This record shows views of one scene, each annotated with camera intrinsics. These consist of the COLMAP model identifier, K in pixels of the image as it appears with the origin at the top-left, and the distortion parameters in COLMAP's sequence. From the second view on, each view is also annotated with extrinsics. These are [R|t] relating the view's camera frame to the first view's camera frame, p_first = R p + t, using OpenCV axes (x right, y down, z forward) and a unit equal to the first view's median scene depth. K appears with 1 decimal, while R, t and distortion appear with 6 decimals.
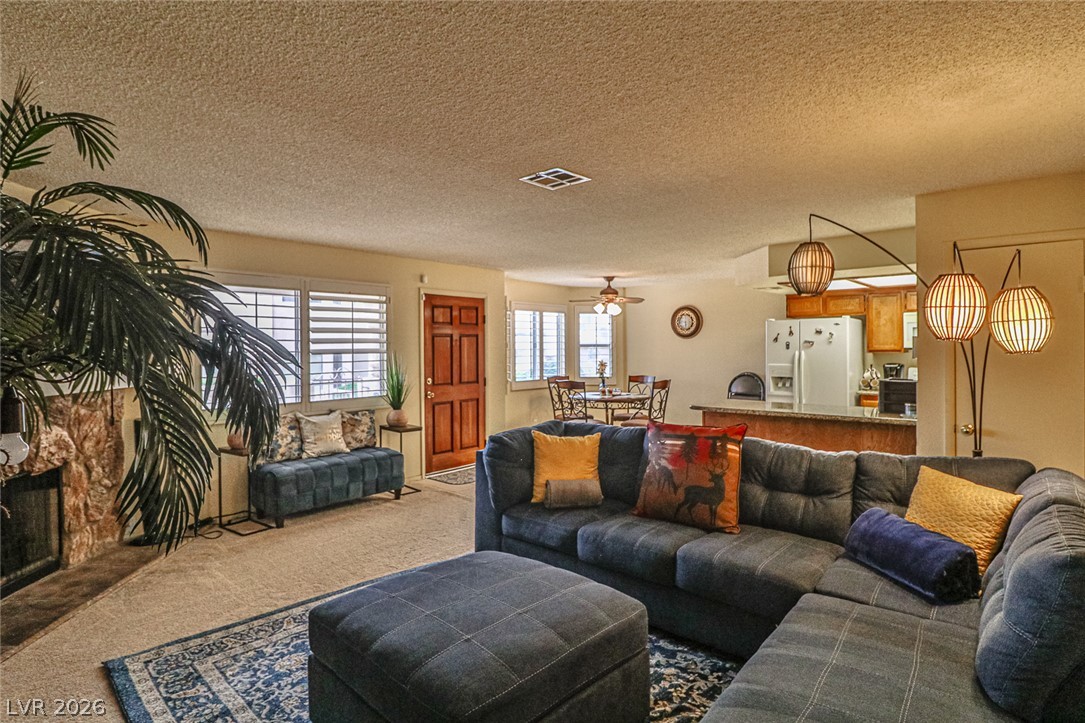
lens RADIAL K [[562.2, 0, 532.4], [0, 562.2, 352.1], [0, 0, 1]] dist [-0.004210, -0.010869]
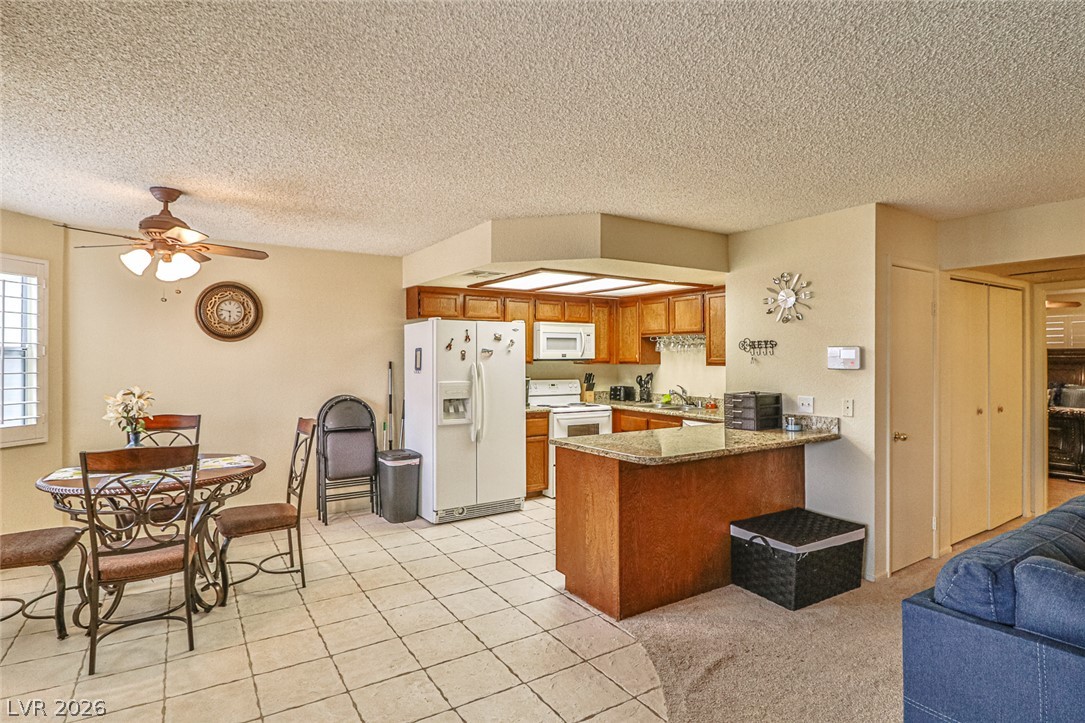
lens RADIAL K [[562.2, 0, 546.4], [0, 562.2, 340.6], [0, 0, 1]] dist [-0.004210, -0.010869]
pose [[0.263230, 0.035224, 0.964090, -0.234063], [0.003816, 0.999287, -0.037552, -0.003089], [-0.964726, 0.013564, 0.262908, 0.738456]]
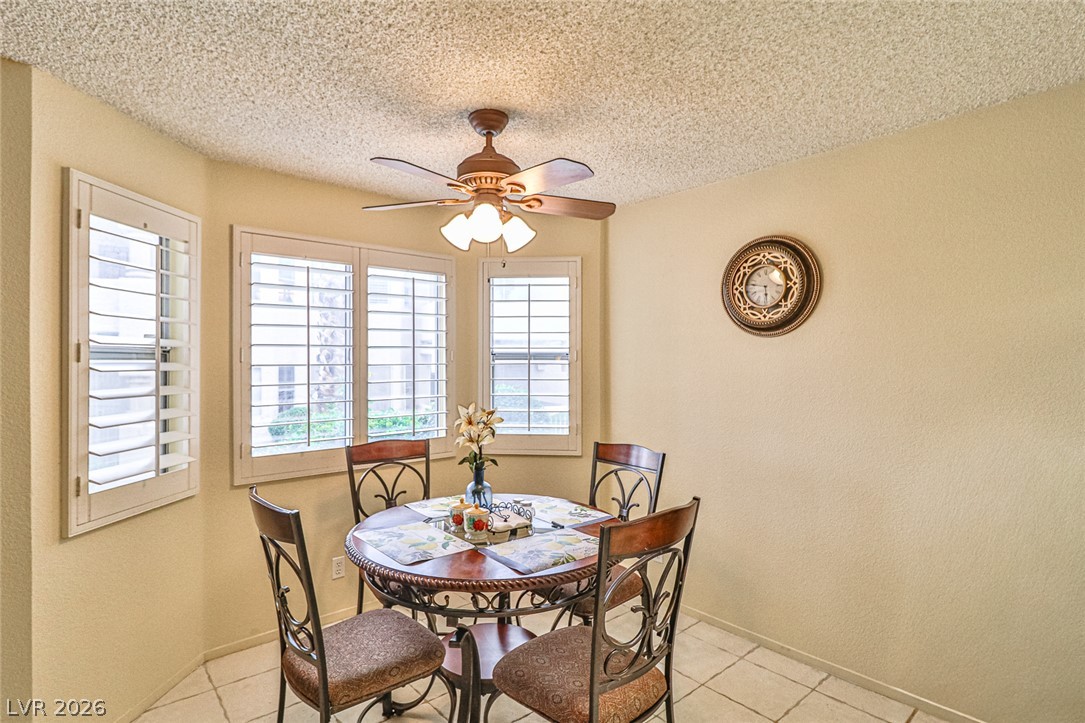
lens RADIAL K [[562.2, 0, 529.1], [0, 562.2, 363.3], [0, 0, 1]] dist [-0.004210, -0.010869]
pose [[0.990511, 0.003437, -0.137387, 0.239790], [-0.003713, 0.999992, -0.001749, -0.009251], [0.137380, 0.002242, 0.990516, 0.873228]]
